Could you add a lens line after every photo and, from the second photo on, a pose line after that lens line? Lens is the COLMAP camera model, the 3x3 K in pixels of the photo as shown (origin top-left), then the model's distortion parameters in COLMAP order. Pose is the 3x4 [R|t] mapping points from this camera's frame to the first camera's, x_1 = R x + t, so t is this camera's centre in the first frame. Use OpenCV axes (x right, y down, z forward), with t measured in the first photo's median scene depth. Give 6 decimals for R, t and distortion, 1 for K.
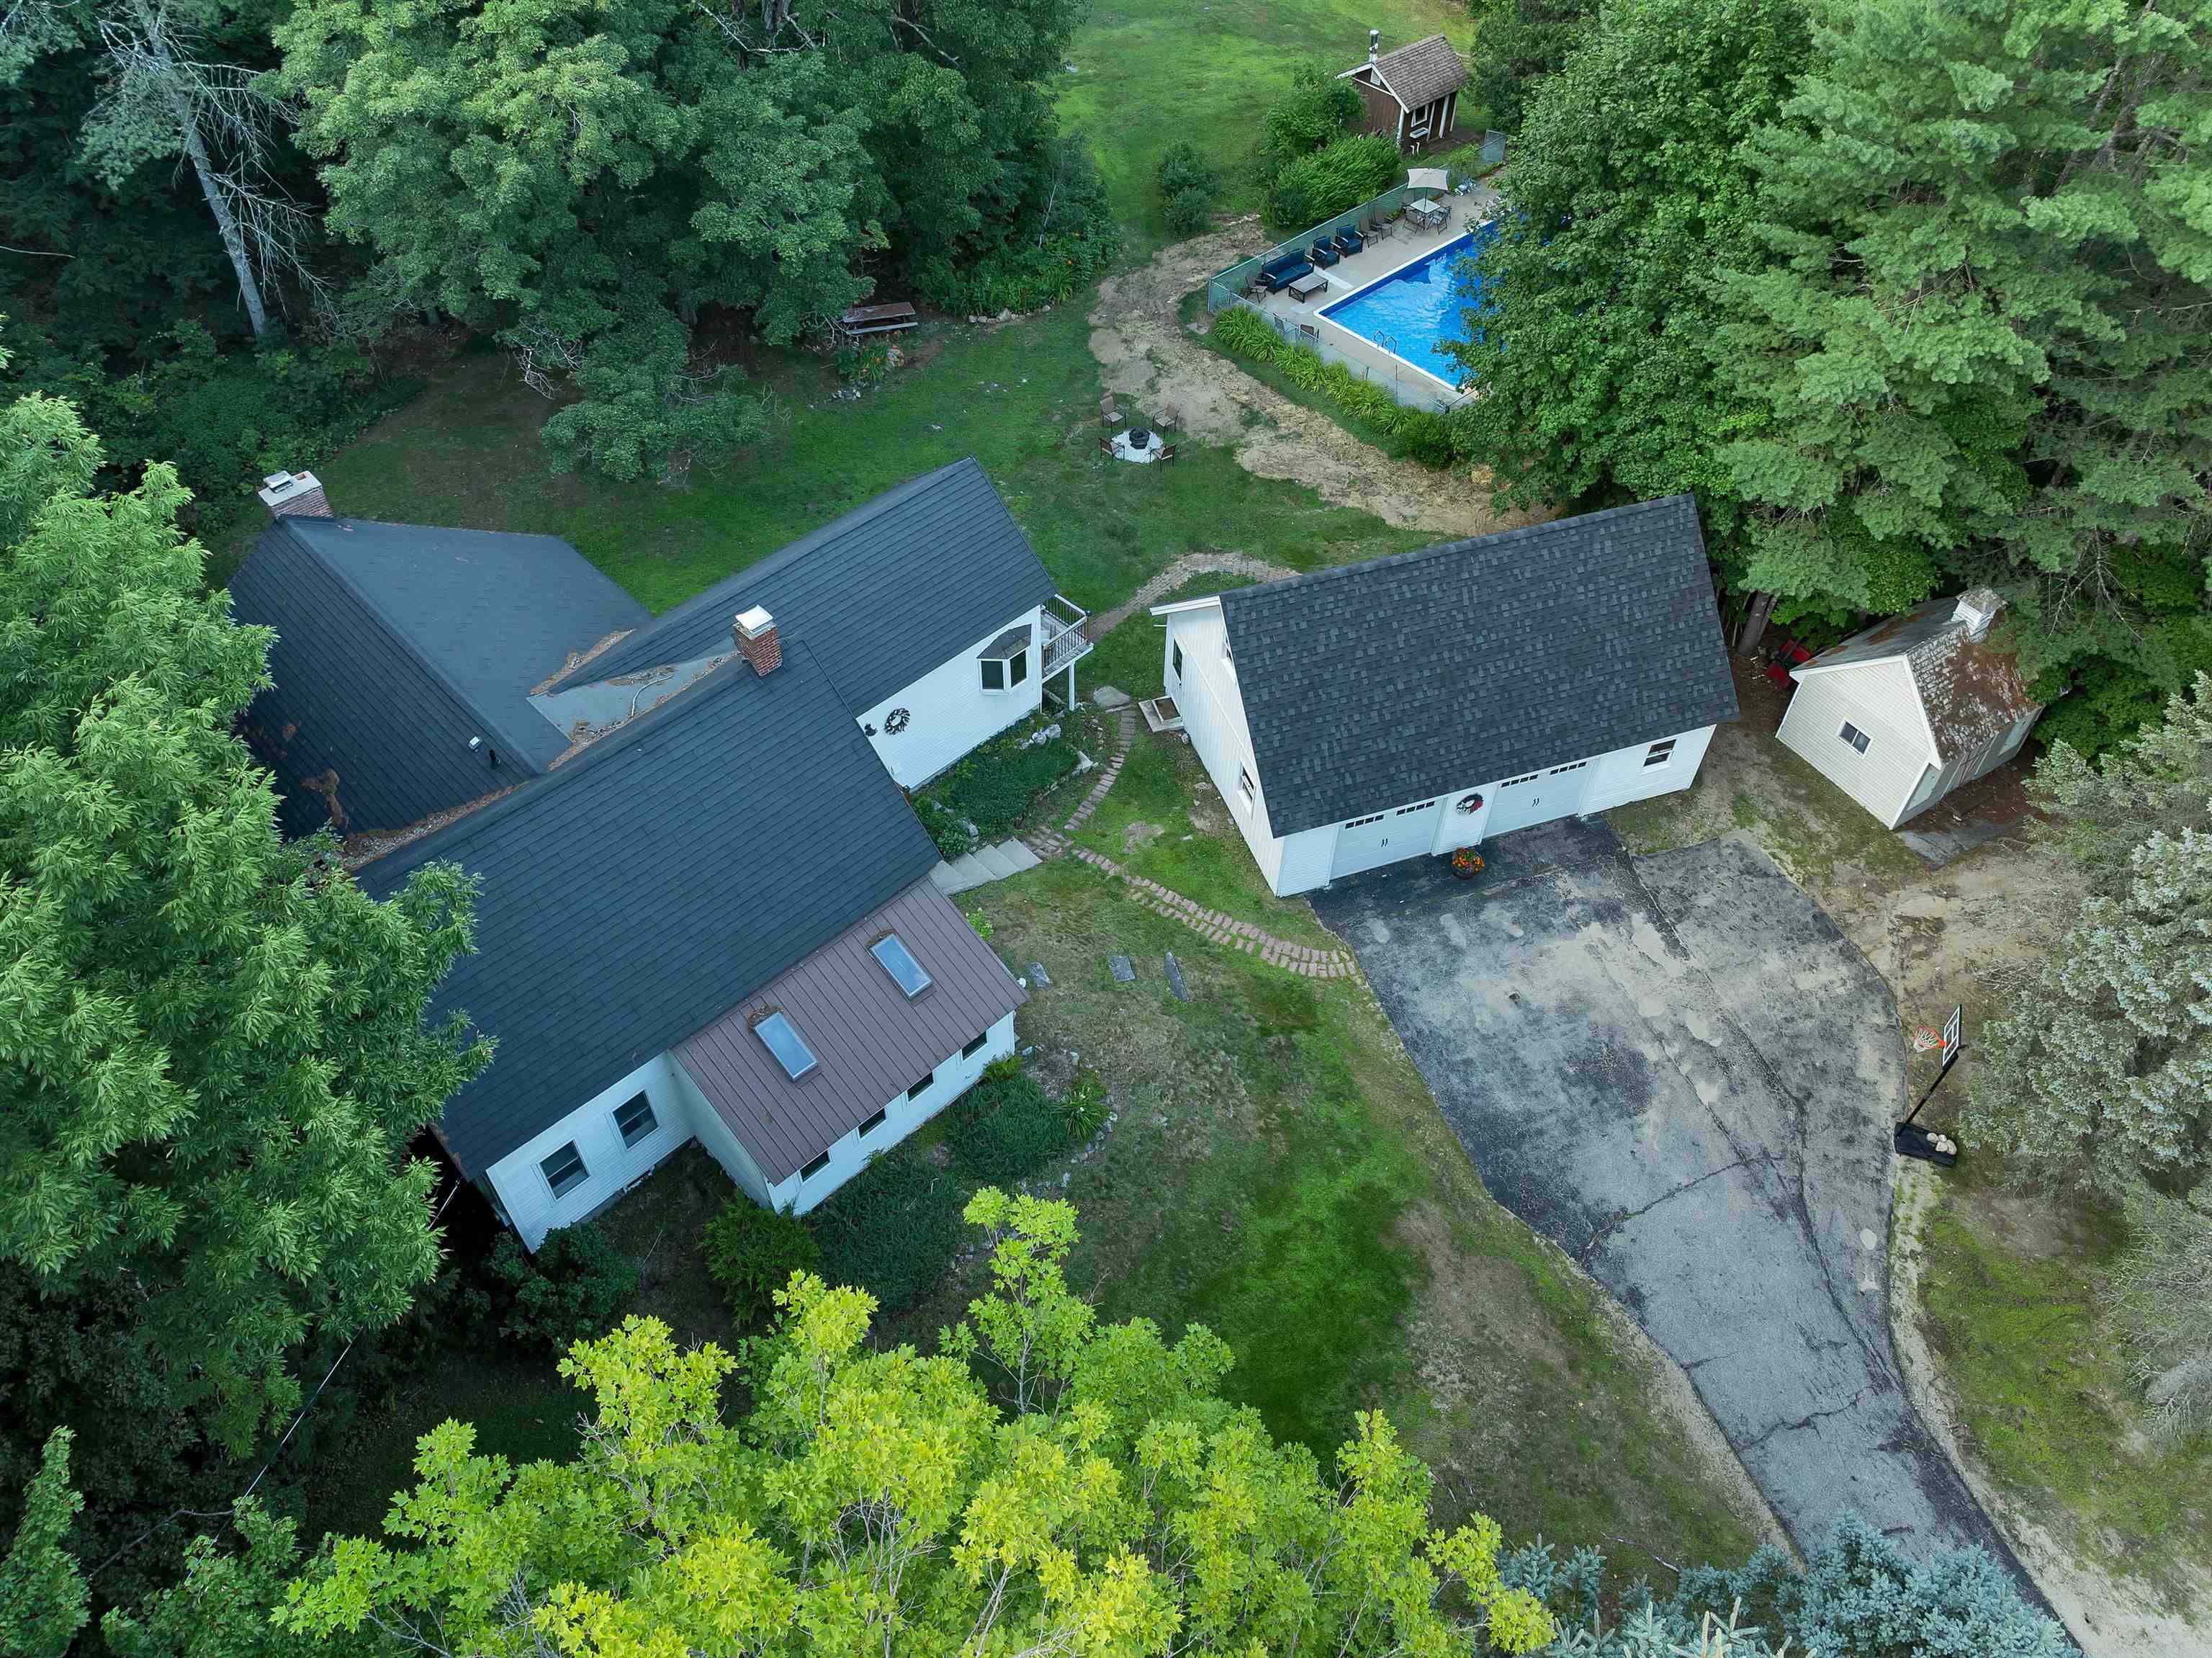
lens RADIAL K [[1598.2, 0, 1124.4], [0, 1598.2, 834.2], [0, 0, 1]] dist [-0.053825, 0.030157]
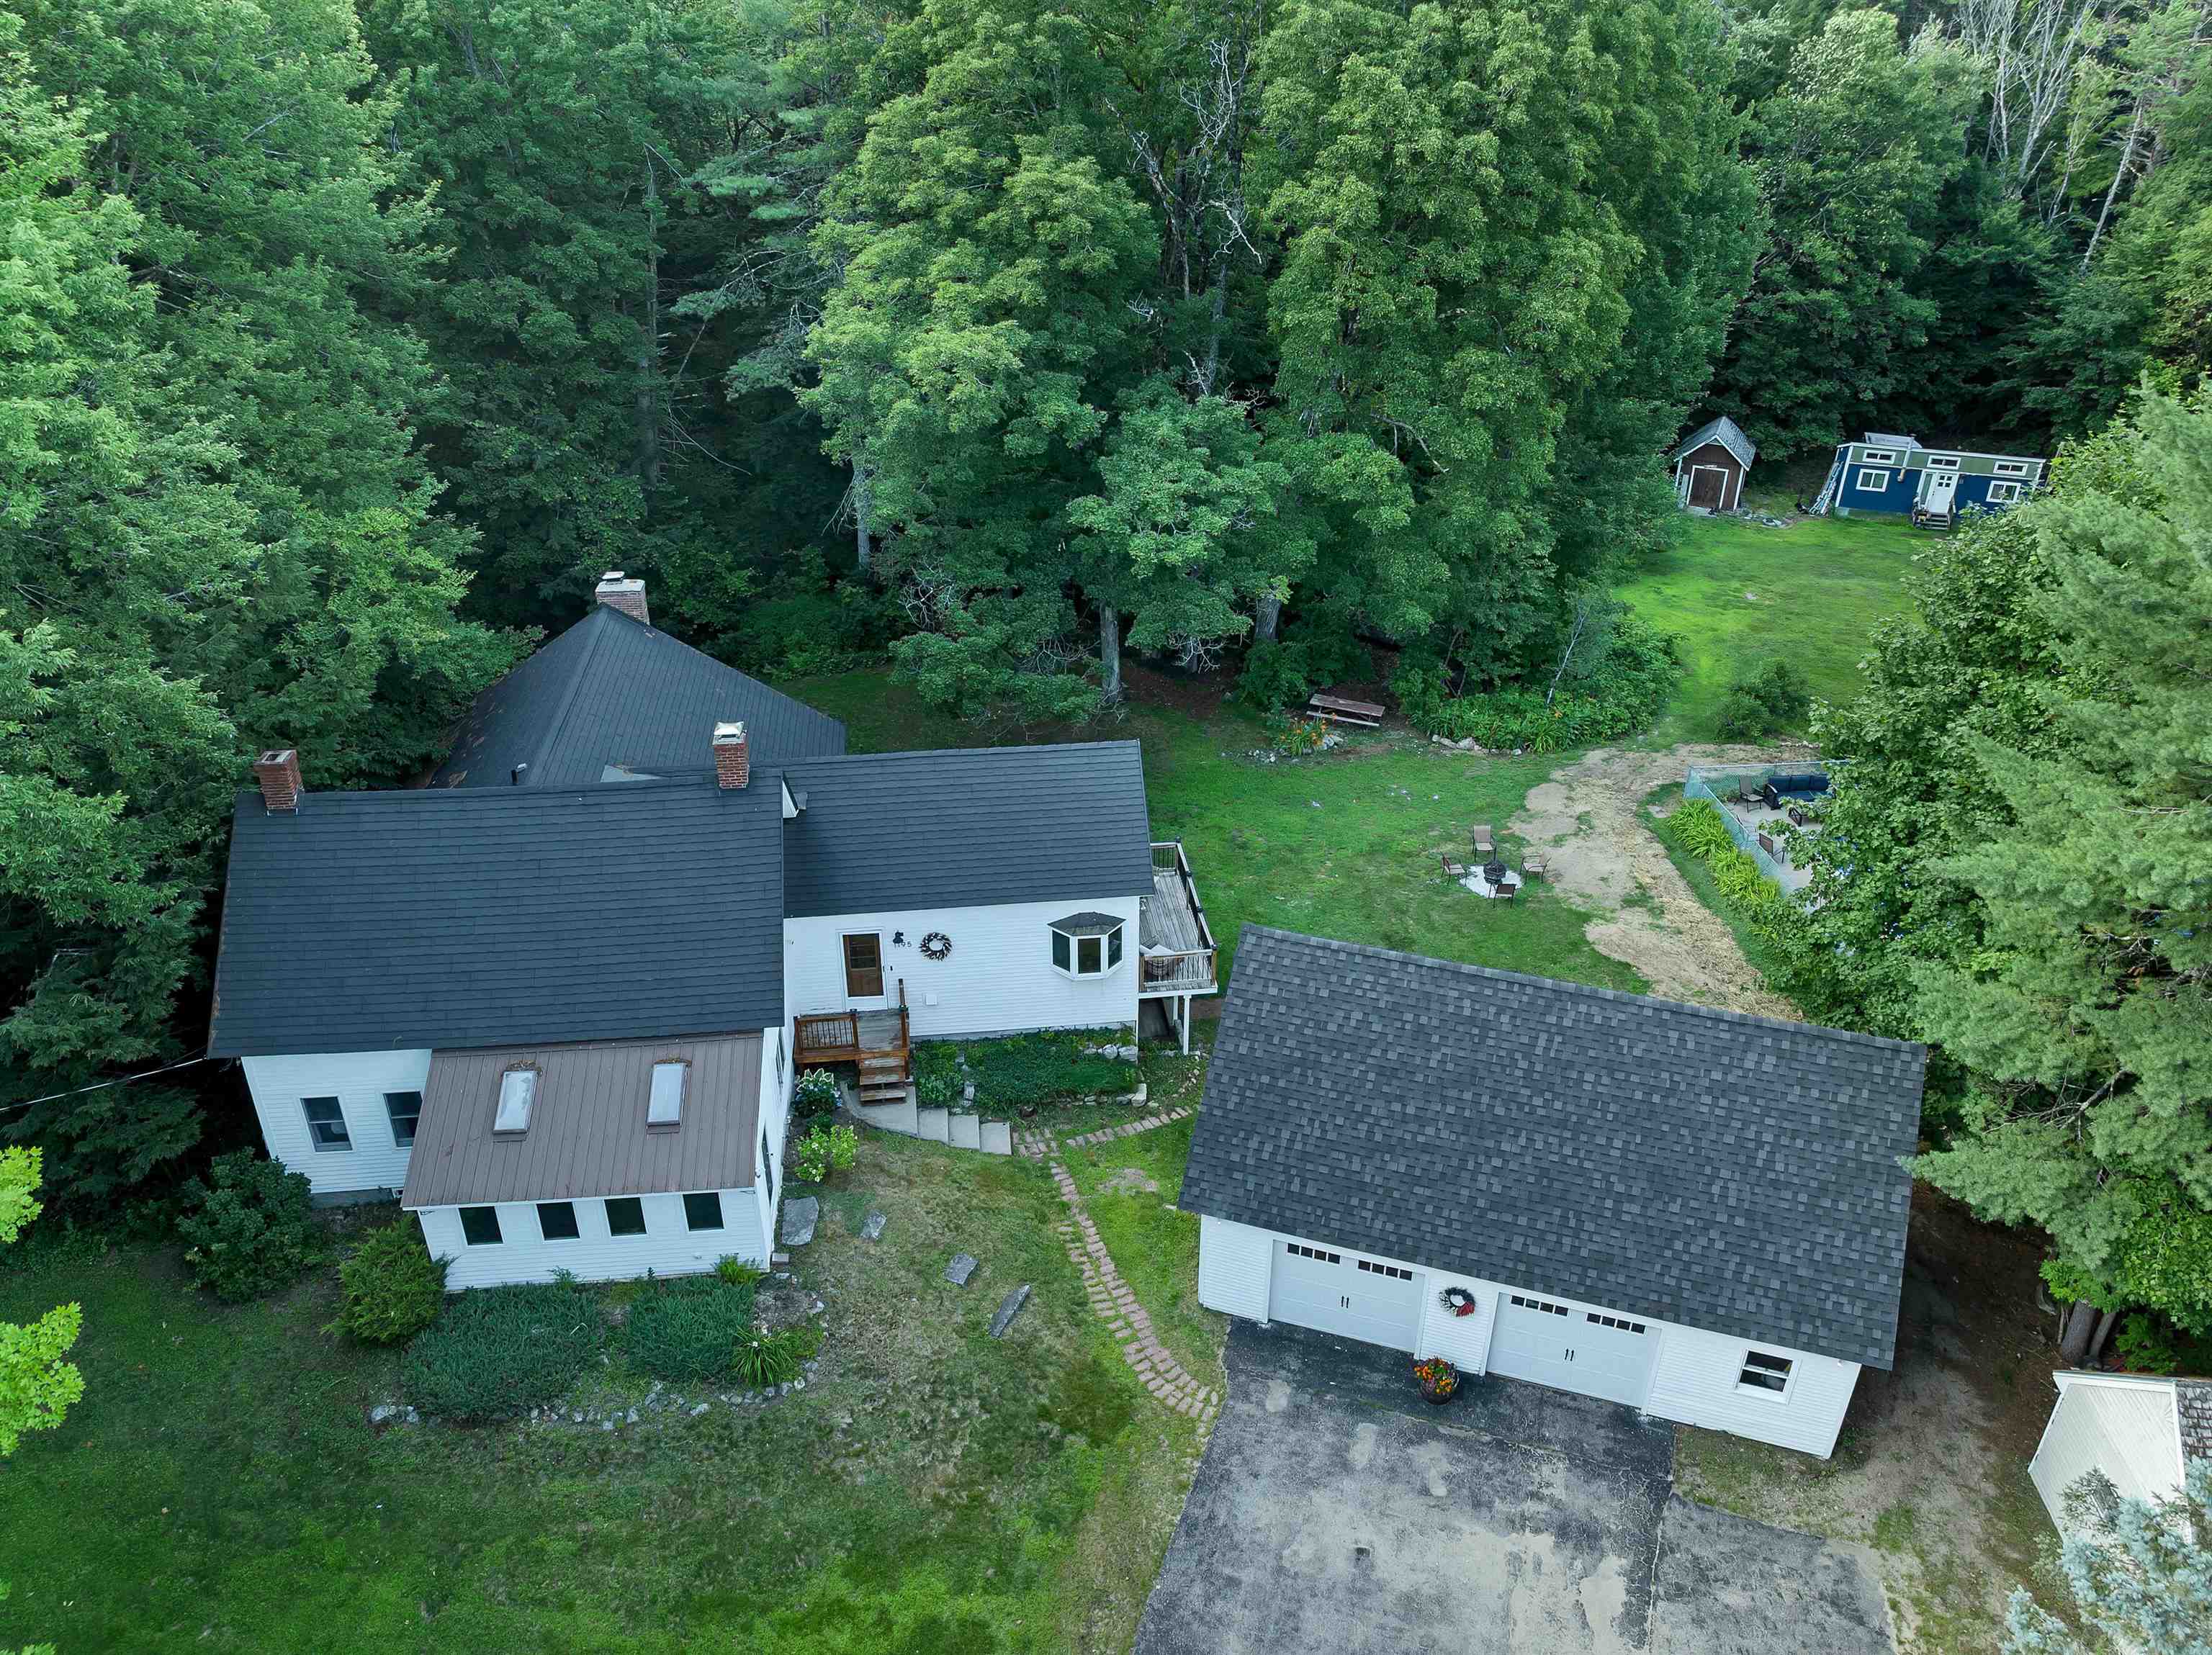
lens RADIAL K [[1597.8, 0, 1119.9], [0, 1597.8, 820.8], [0, 0, 1]] dist [-0.053825, 0.030157]
pose [[0.789478, 0.283546, -0.544358, 0.429192], [-0.454497, 0.866121, -0.208007, 0.012965], [0.412500, 0.411626, 0.812654, 0.221059]]
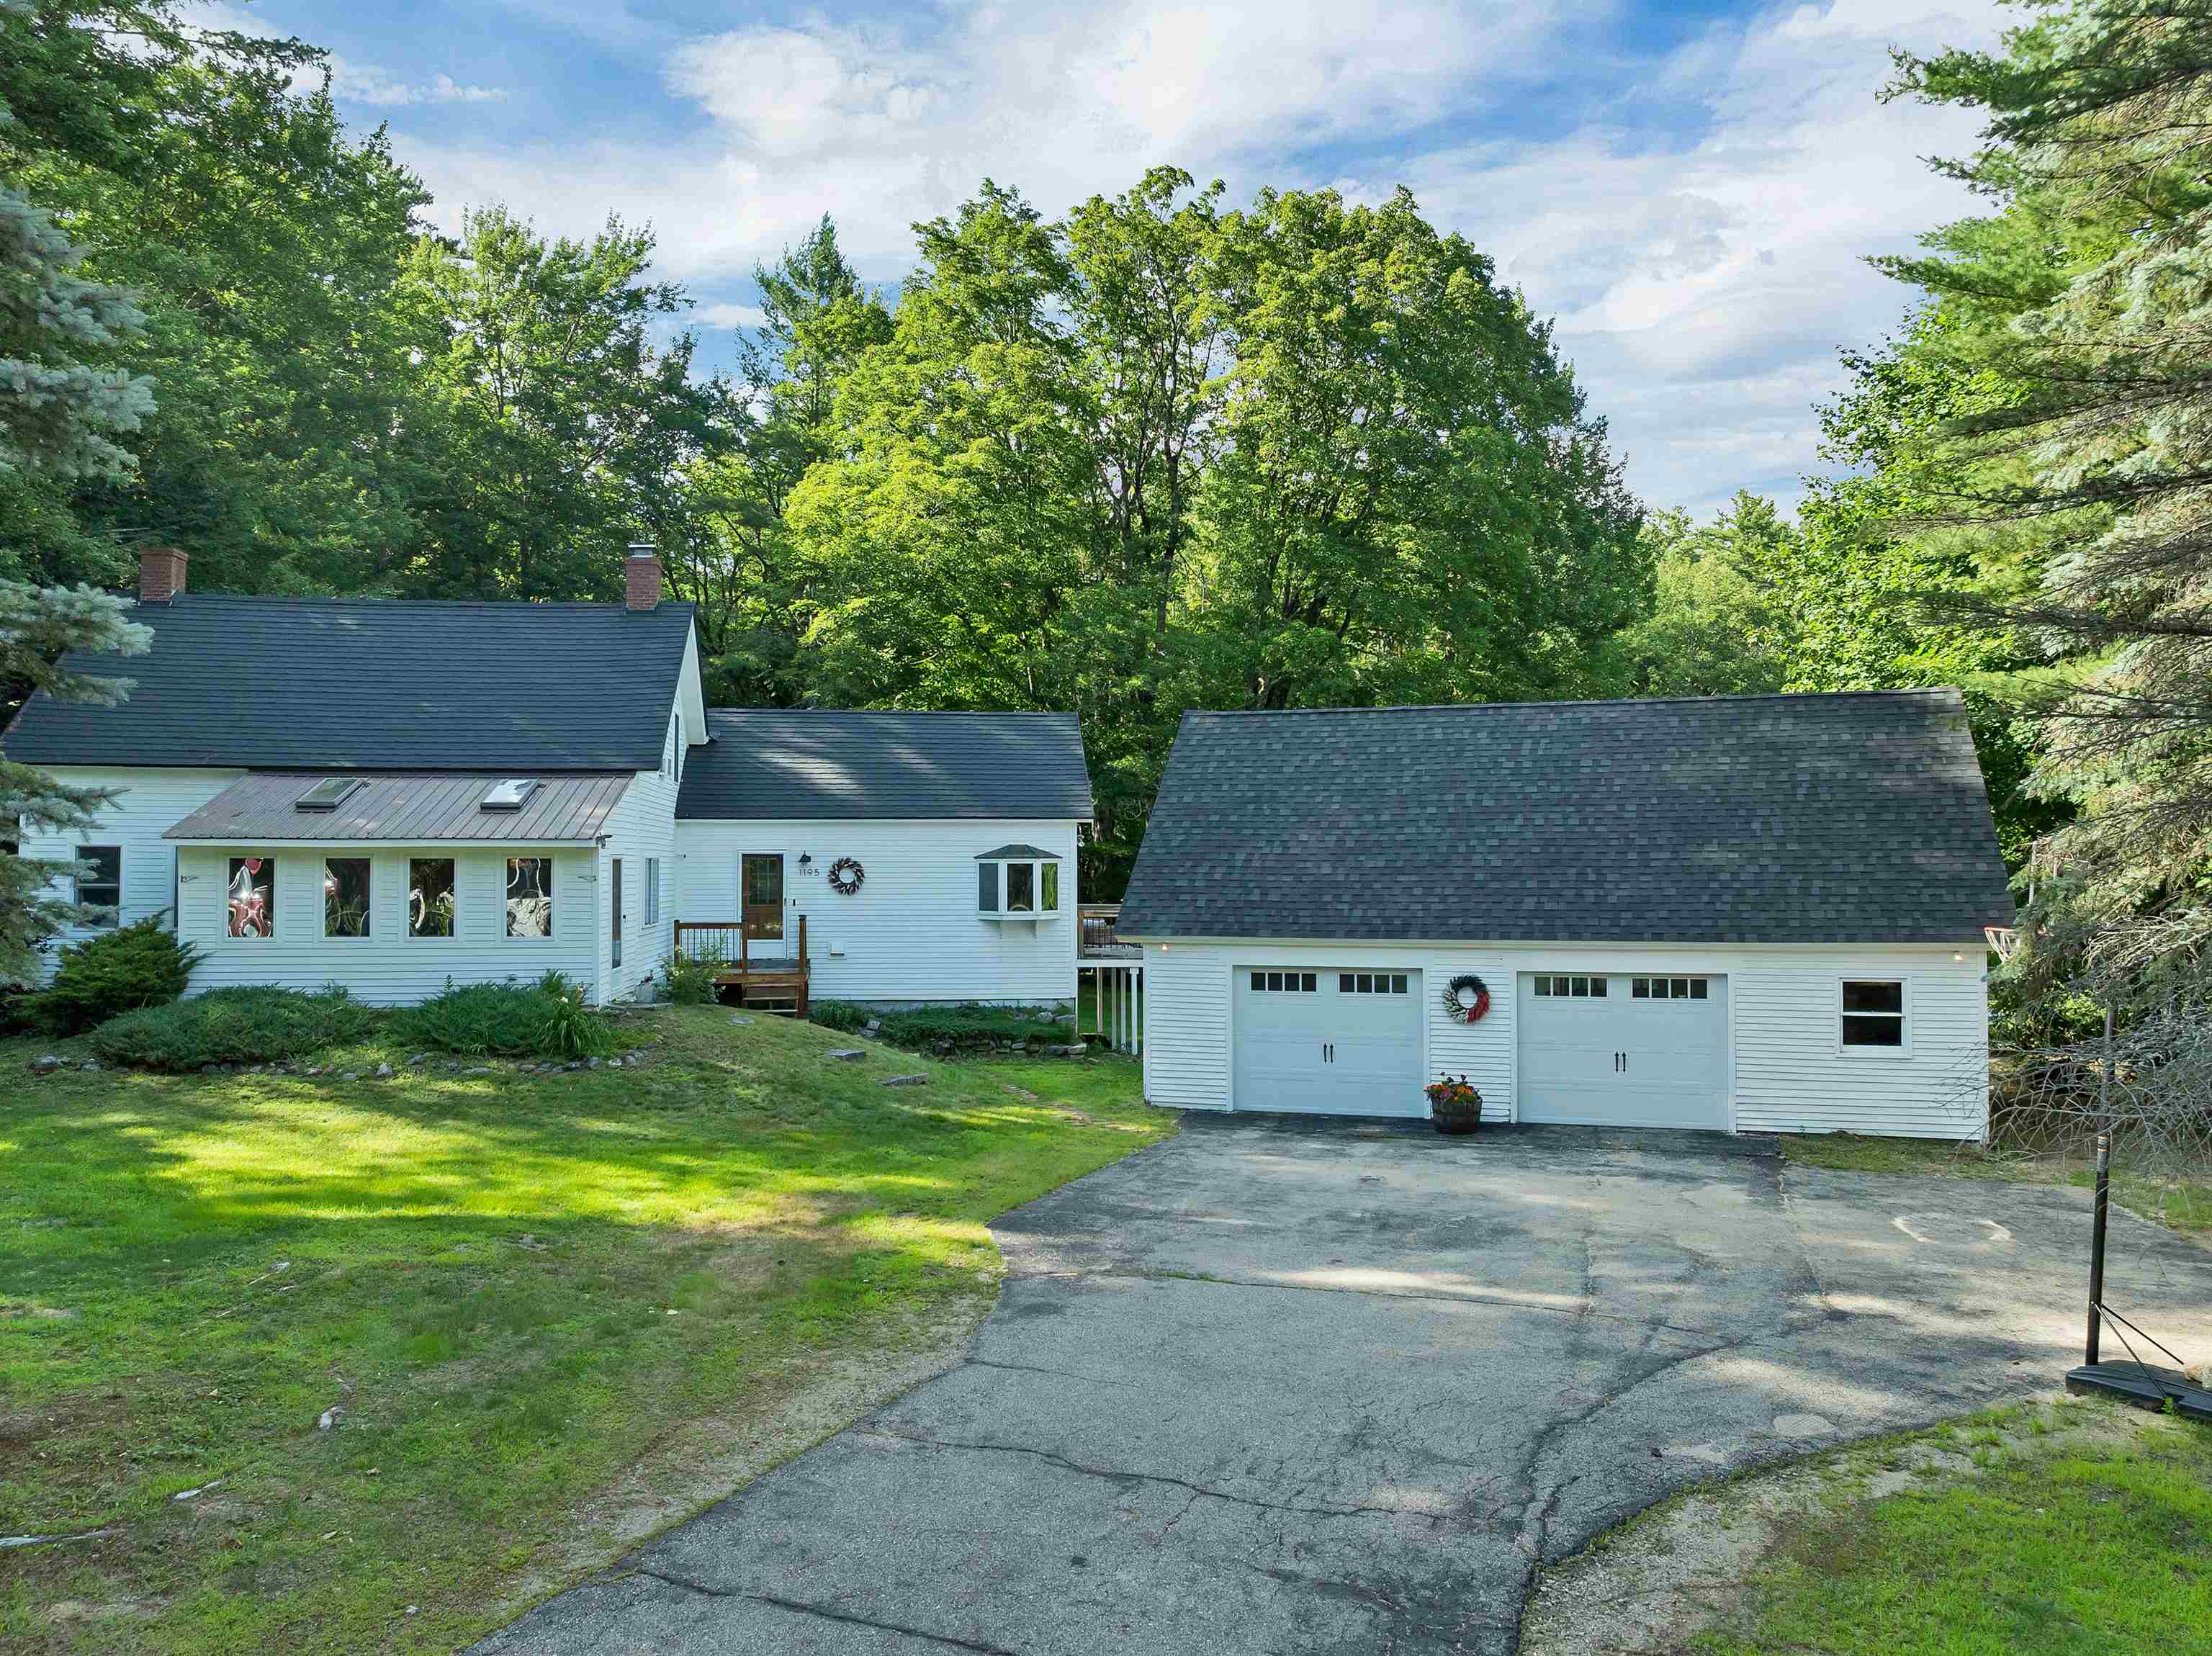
lens RADIAL K [[1598.0, 0, 1119.2], [0, 1598.0, 819.8], [0, 0, 1]] dist [-0.053825, 0.030157]
pose [[0.798107, -0.038966, -0.601254, 0.466945], [-0.441637, 0.640982, -0.627772, 0.365058], [0.409855, 0.766566, 0.494364, 0.588663]]
